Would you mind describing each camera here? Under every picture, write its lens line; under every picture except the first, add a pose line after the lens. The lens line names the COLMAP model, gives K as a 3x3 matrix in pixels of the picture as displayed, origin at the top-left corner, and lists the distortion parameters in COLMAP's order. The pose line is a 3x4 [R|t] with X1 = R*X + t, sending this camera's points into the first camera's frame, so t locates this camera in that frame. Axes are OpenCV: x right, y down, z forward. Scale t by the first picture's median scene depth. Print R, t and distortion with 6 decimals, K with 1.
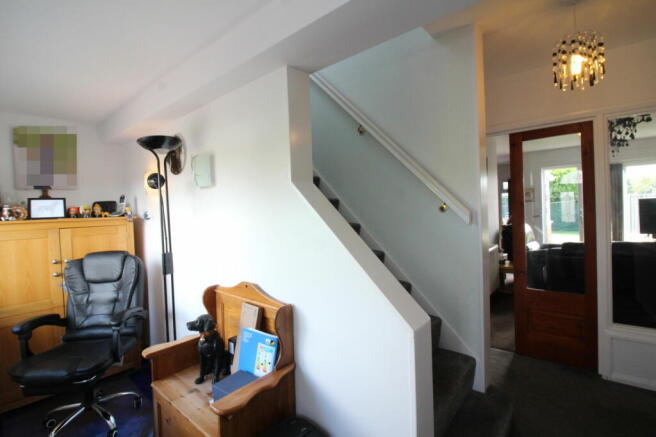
lens RADIAL K [[311.2, 0, 327.8], [0, 311.2, 217.3], [0, 0, 1]] dist [-0.003171, -0.001336]
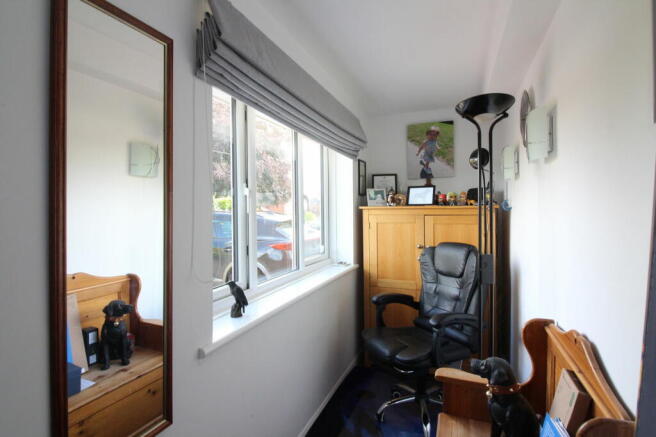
lens RADIAL K [[343.9, 0, 328.2], [0, 343.9, 216.8], [0, 0, 1]] dist [0.019955, -0.000145]
pose [[0.333947, 0.053010, -0.941100, 0.111944], [-0.028044, 0.998534, 0.046294, -0.002173], [0.942175, 0.010933, 0.334944, 0.322141]]
